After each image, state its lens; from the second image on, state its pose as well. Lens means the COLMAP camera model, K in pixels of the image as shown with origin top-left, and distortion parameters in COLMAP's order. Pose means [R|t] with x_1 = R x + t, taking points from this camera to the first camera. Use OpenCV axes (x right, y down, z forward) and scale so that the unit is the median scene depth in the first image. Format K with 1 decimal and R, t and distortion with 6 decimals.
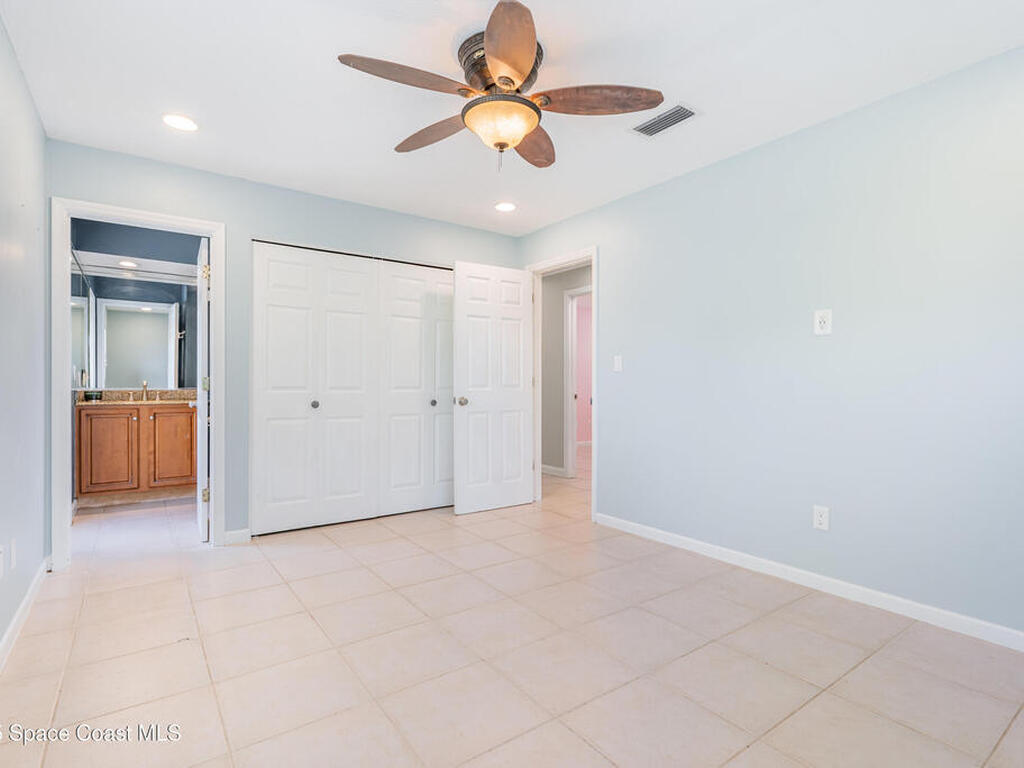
lens RADIAL K [[511.3, 0, 512.1], [0, 511.3, 385.8], [0, 0, 1]] dist [0.003551, -0.000202]
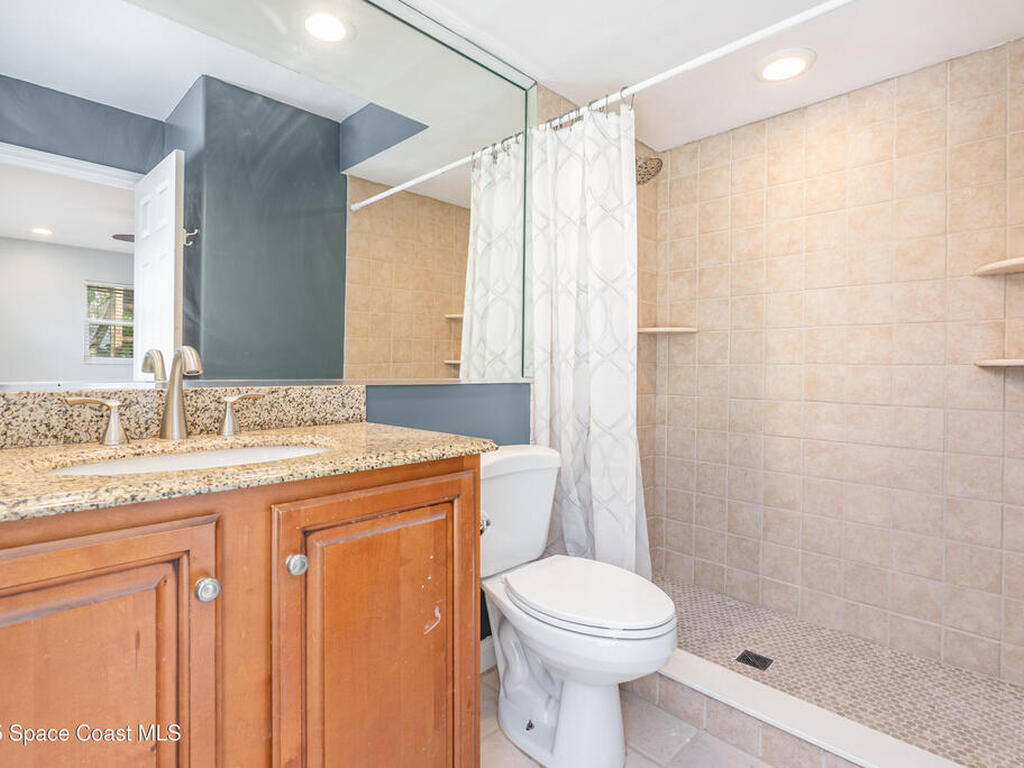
lens RADIAL K [[511.3, 0, 513.3], [0, 511.3, 385.9], [0, 0, 1]] dist [0.003551, -0.000202]
pose [[0.986313, 0.005557, 0.164793, -0.629022], [-0.005742, 0.999983, 0.000646, 0.006216], [-0.164786, -0.001583, 0.986328, 0.786742]]
